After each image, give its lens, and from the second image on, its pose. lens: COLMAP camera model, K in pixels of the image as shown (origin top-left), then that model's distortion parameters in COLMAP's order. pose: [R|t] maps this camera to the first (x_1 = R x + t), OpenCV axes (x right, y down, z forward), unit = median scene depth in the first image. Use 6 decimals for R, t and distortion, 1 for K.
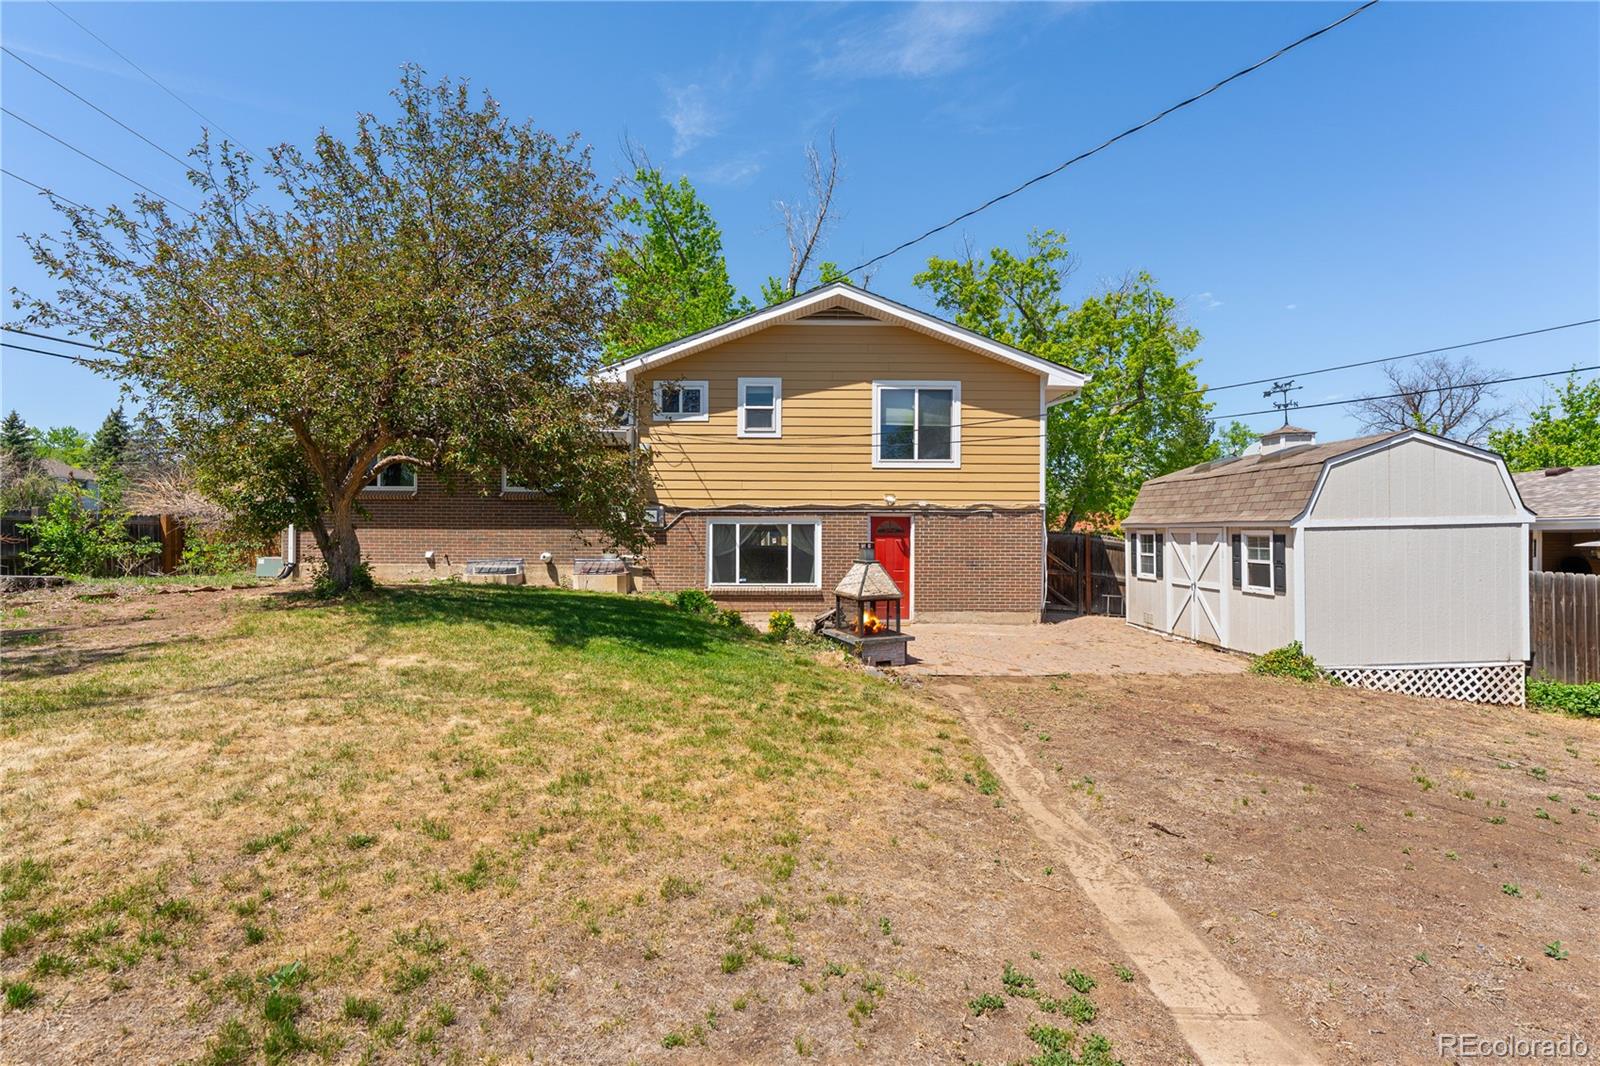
lens RADIAL K [[777.2, 0, 802.2], [0, 777.2, 538.0], [0, 0, 1]] dist [-0.001471, 0.001320]
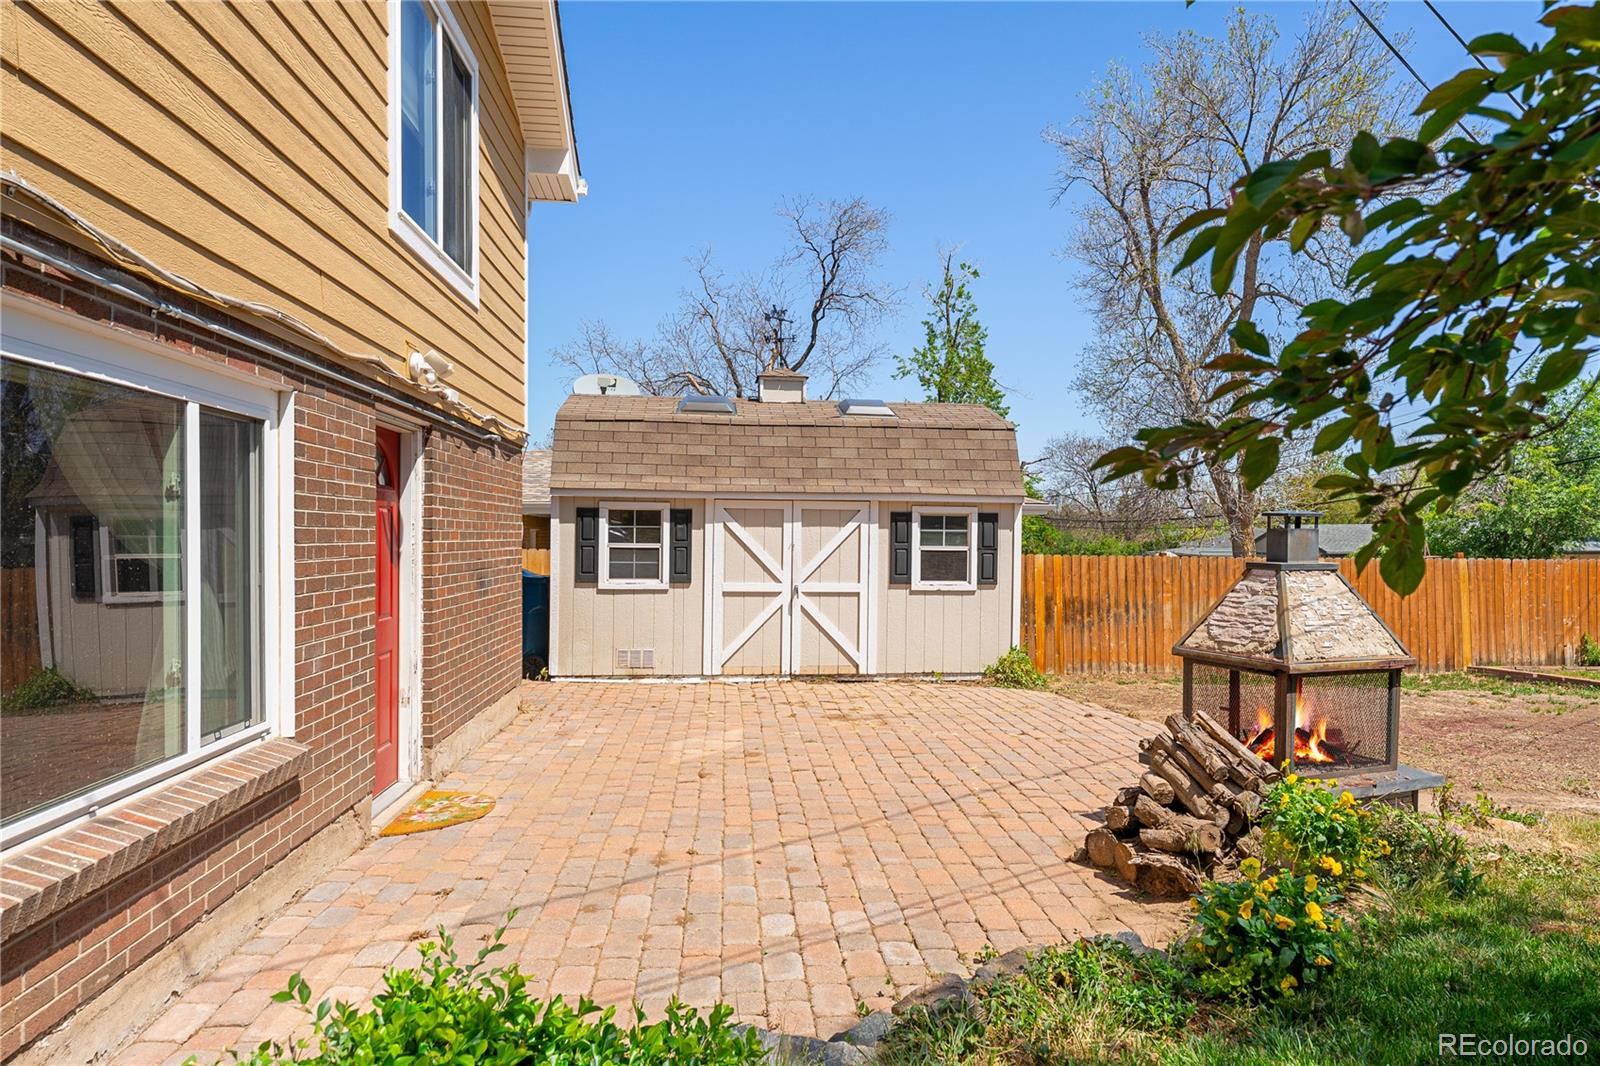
lens RADIAL K [[936.7, 0, 805.9], [0, 936.7, 530.5], [0, 0, 1]] dist [-0.000946, -0.000438]
pose [[-0.068584, 0.000746, 0.997645, -0.233313], [-0.002140, 0.999997, -0.000895, 0.010507], [-0.997643, -0.002196, -0.068583, 0.887170]]
